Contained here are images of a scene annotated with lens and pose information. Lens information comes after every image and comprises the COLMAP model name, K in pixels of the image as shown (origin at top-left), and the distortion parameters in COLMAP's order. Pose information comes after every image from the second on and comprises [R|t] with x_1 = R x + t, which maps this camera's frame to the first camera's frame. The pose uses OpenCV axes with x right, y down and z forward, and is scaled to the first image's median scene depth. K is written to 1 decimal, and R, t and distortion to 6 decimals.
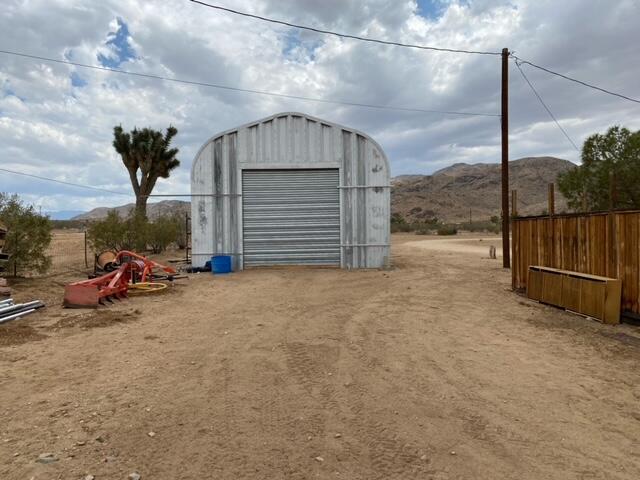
lens RADIAL K [[485.3, 0, 320.0], [0, 485.3, 240.0], [0, 0, 1]] dist [0.002006, 0.005336]
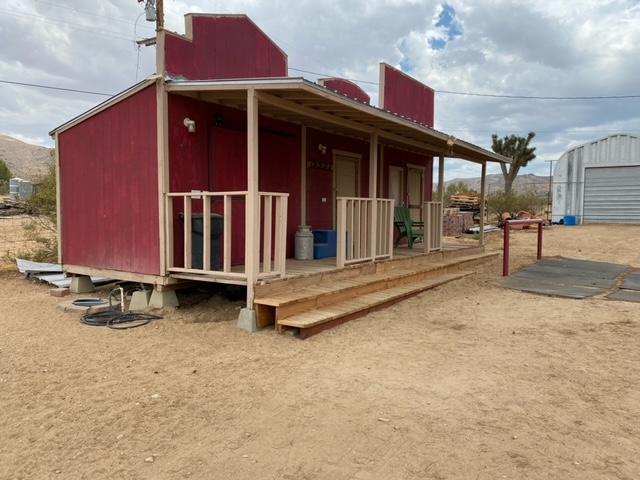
lens RADIAL K [[485.3, 0, 320.0], [0, 485.3, 240.0], [0, 0, 1]] dist [0.002006, 0.005336]
pose [[0.813975, 0.058858, -0.577911, 0.089995], [-0.020715, 0.997162, 0.072380, 0.008987], [0.580531, -0.046944, 0.812884, -0.996948]]
